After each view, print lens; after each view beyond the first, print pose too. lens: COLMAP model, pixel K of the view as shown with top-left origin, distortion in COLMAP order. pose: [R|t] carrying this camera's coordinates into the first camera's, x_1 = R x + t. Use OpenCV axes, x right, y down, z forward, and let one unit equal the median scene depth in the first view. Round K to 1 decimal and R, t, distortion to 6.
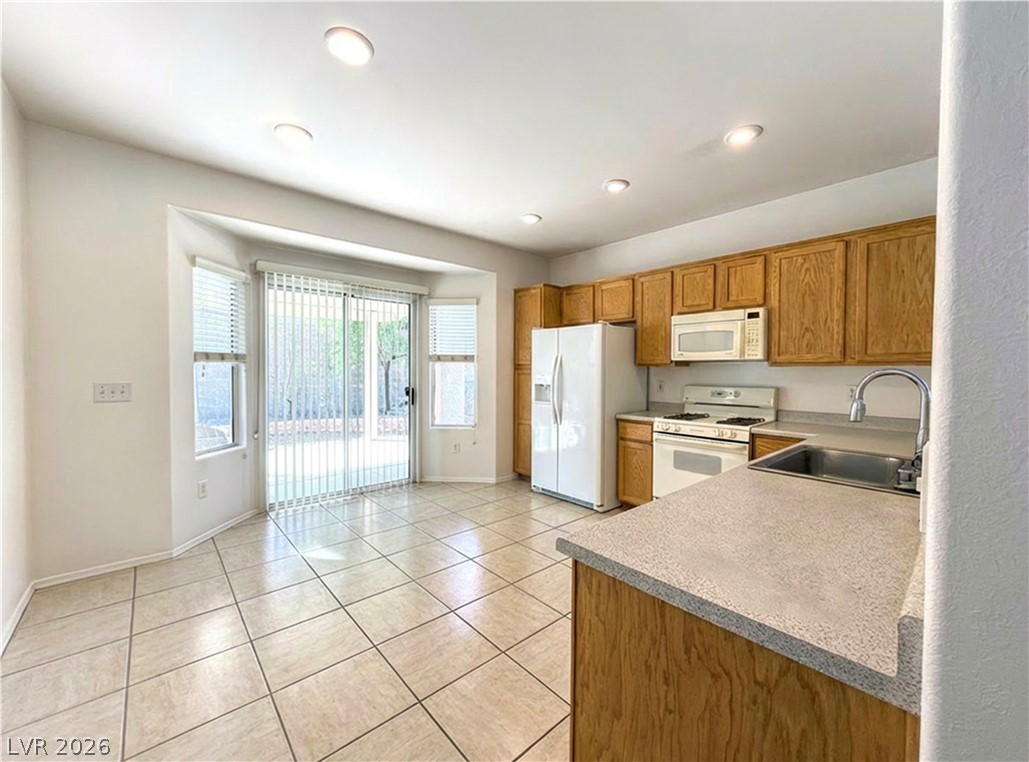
lens RADIAL K [[413.6, 0, 514.5], [0, 413.6, 381.0], [0, 0, 1]] dist [0.000278, -0.000015]
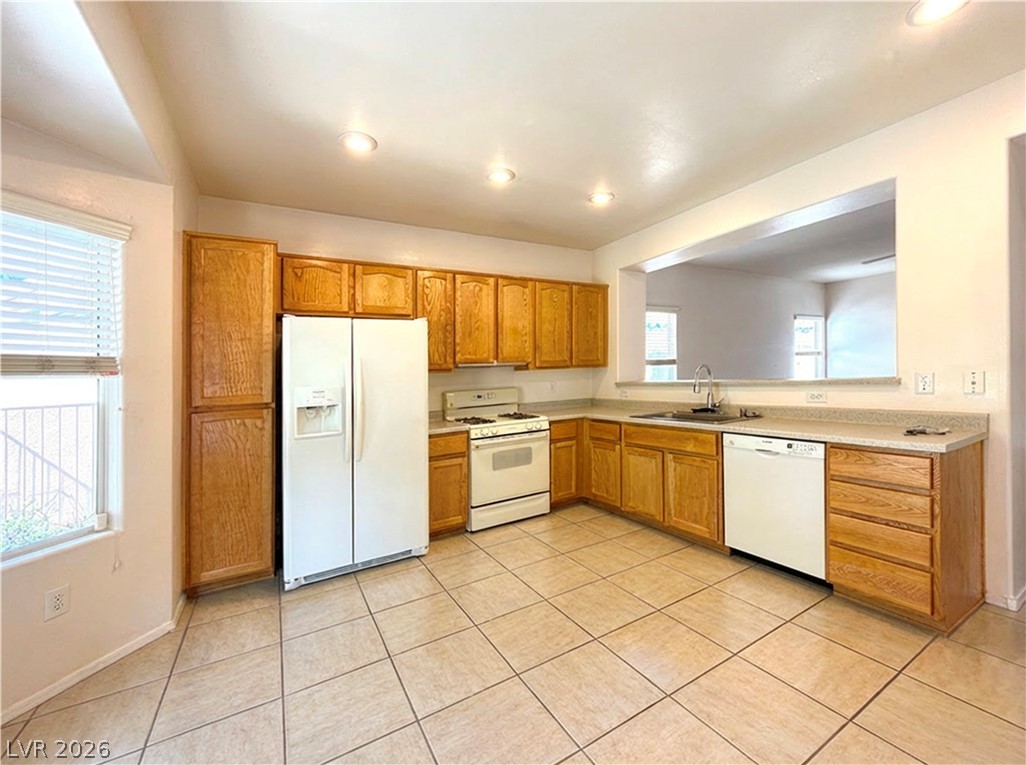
lens RADIAL K [[412.3, 0, 513.0], [0, 412.3, 382.5], [0, 0, 1]] dist [0.000278, -0.000015]
pose [[0.201967, -0.032367, 0.978857, -0.567656], [0.071022, 0.997306, 0.018324, -0.020644], [-0.976814, 0.065819, 0.203722, 0.688789]]
